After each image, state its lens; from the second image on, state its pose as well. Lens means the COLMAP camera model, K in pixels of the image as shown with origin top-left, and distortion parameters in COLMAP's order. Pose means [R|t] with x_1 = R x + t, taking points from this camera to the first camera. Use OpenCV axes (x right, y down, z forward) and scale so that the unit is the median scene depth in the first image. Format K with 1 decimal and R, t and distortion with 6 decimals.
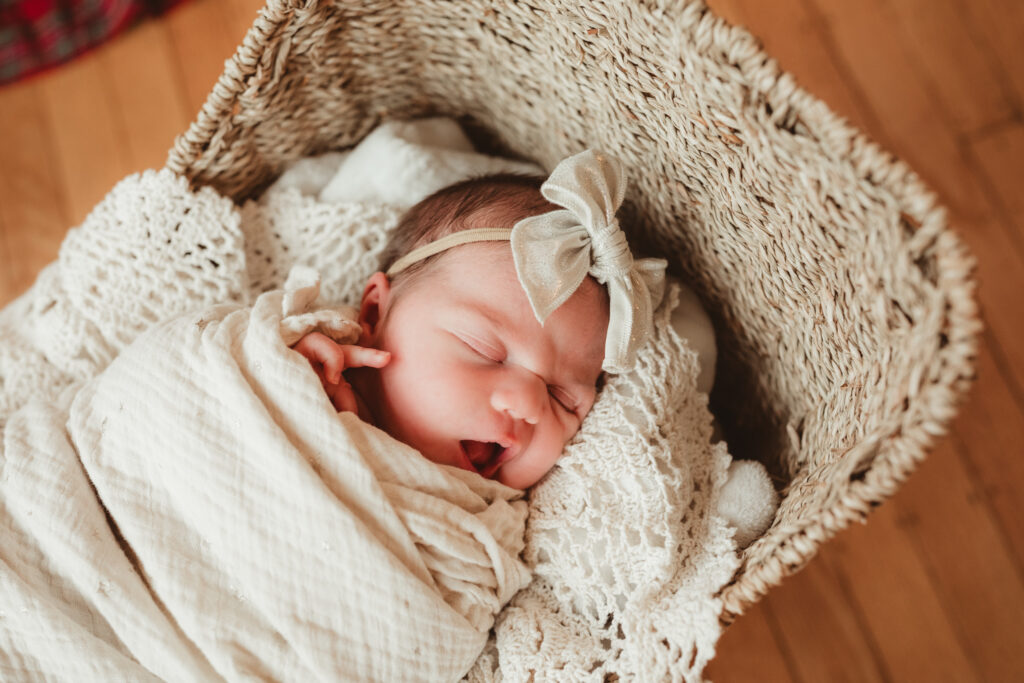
lens RADIAL K [[1077.1, 0, 512.0], [0, 1077.1, 341.5], [0, 0, 1]] dist [-0.012186, 0.010769]
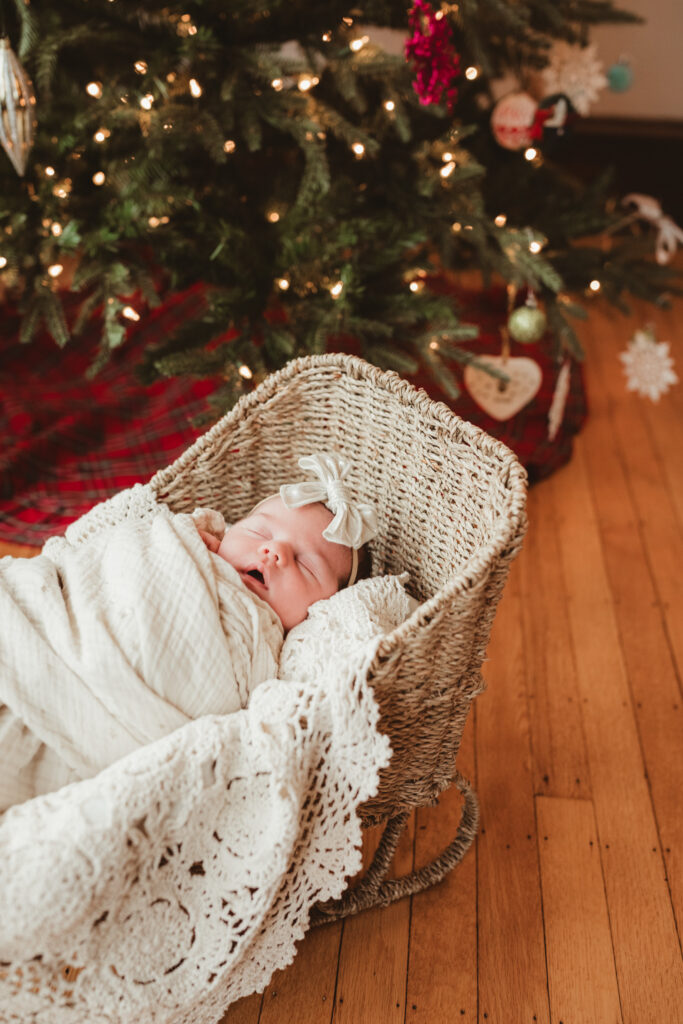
lens RADIAL K [[1077.1, 0, 345.6], [0, 1077.1, 530.4], [0, 0, 1]] dist [-0.012186, 0.010769]
pose [[0.976276, 0.168277, -0.136262, 0.276723], [-0.216518, 0.752618, -0.621841, 0.979289], [-0.002088, 0.636592, 0.771198, -0.381971]]
